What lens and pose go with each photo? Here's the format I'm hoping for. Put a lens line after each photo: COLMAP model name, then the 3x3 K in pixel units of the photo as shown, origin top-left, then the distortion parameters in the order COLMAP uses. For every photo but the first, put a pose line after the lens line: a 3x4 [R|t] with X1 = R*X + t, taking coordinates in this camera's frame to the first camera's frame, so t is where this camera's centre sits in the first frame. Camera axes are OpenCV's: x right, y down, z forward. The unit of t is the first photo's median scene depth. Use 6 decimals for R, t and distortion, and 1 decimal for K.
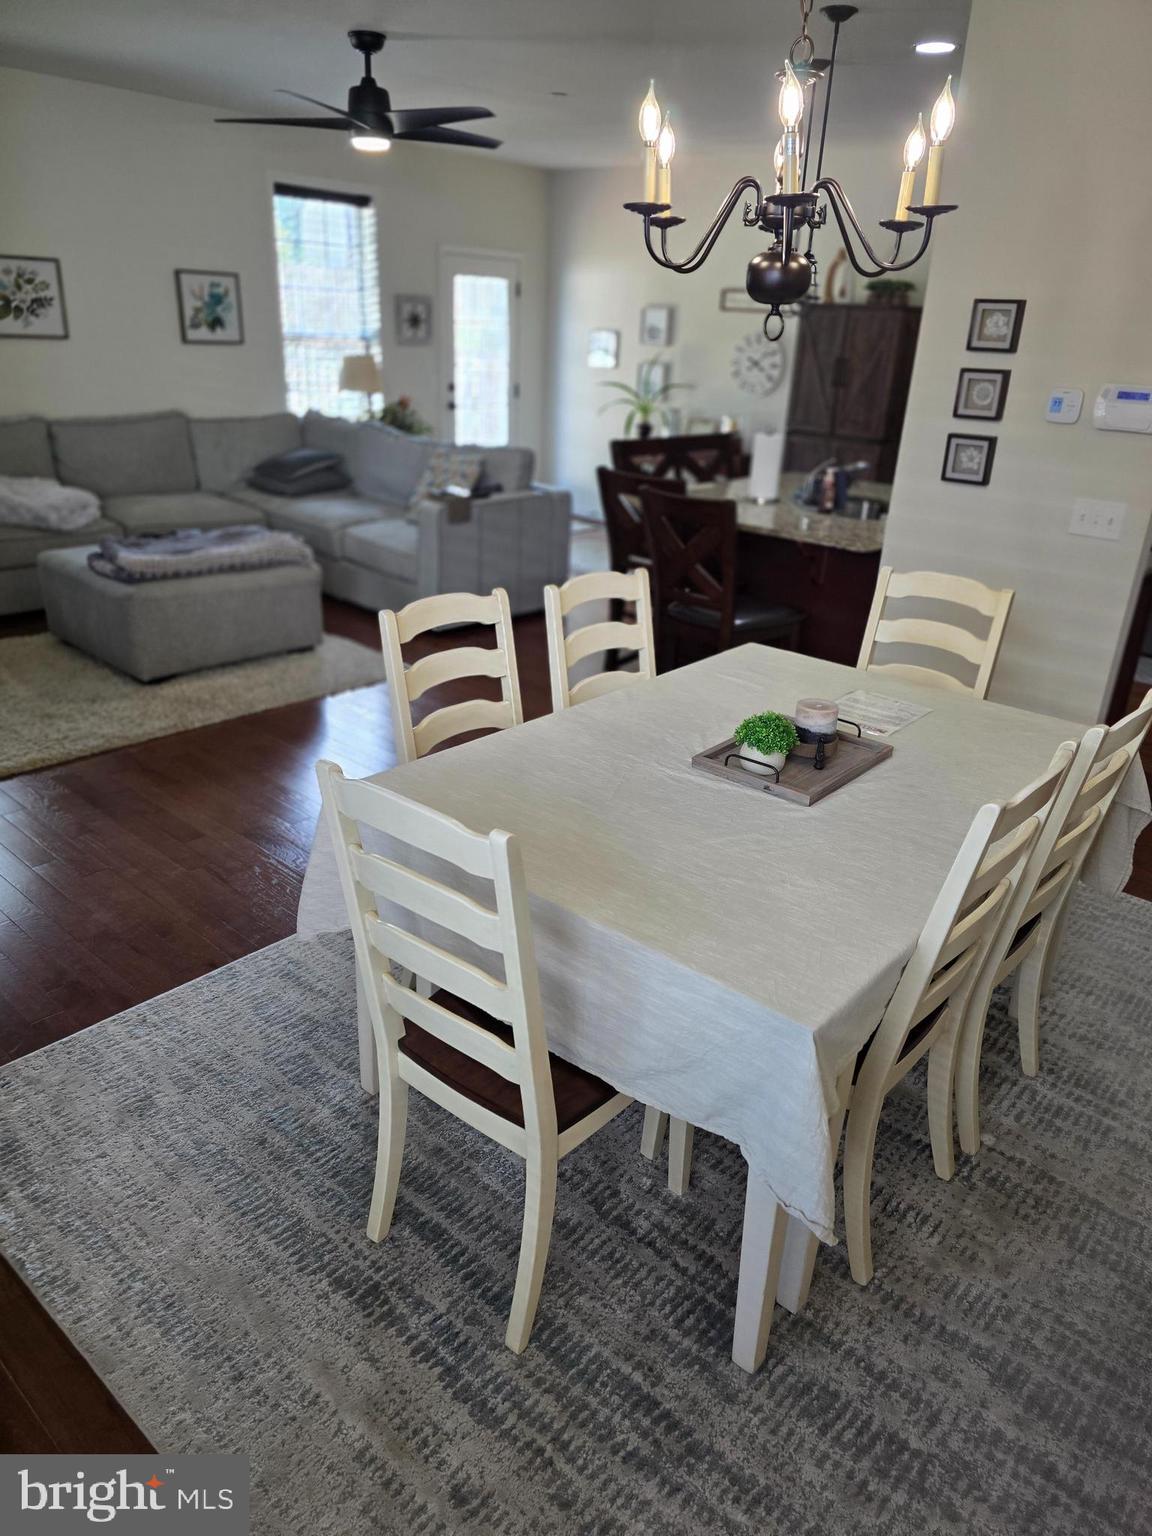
lens RADIAL K [[996.0, 0, 584.6], [0, 996.0, 770.8], [0, 0, 1]] dist [0.049627, -0.058646]
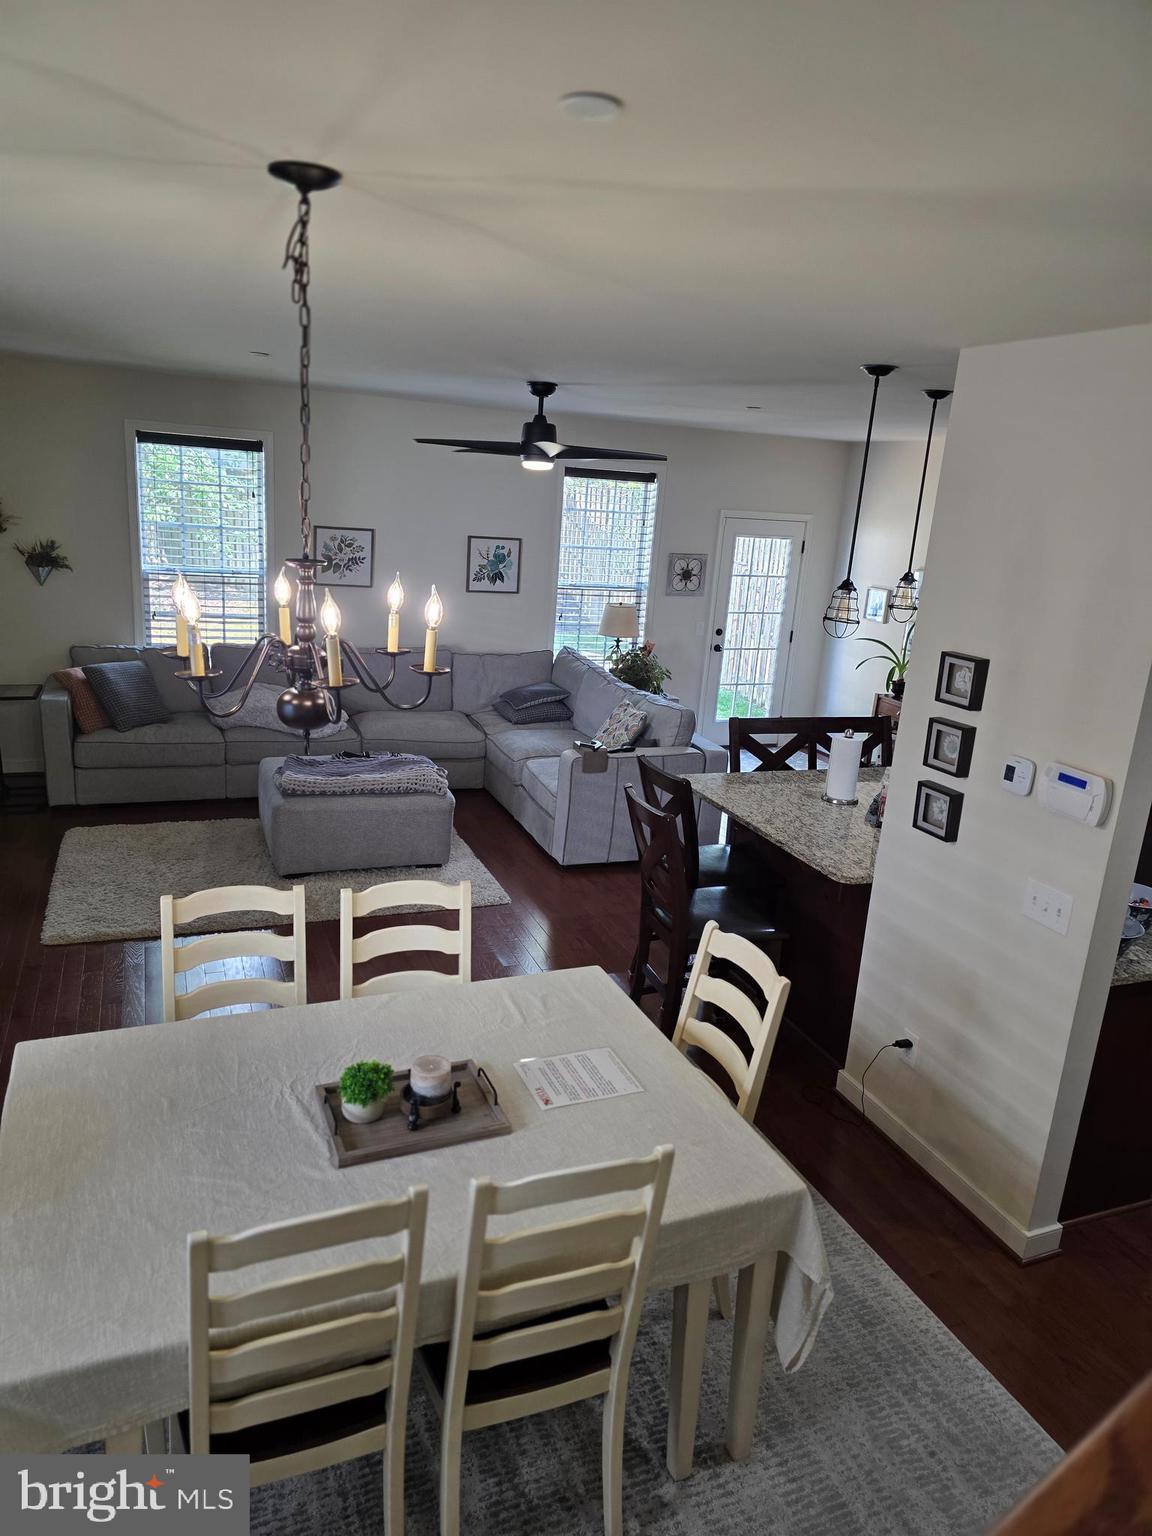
lens RADIAL K [[996.0, 0, 584.6], [0, 996.0, 770.8], [0, 0, 1]] dist [0.049627, -0.058646]
pose [[0.896118, 0.132927, -0.423443, 0.302003], [-0.205677, 0.969837, -0.130818, -0.101175], [0.393281, 0.204321, 0.896428, 0.027351]]
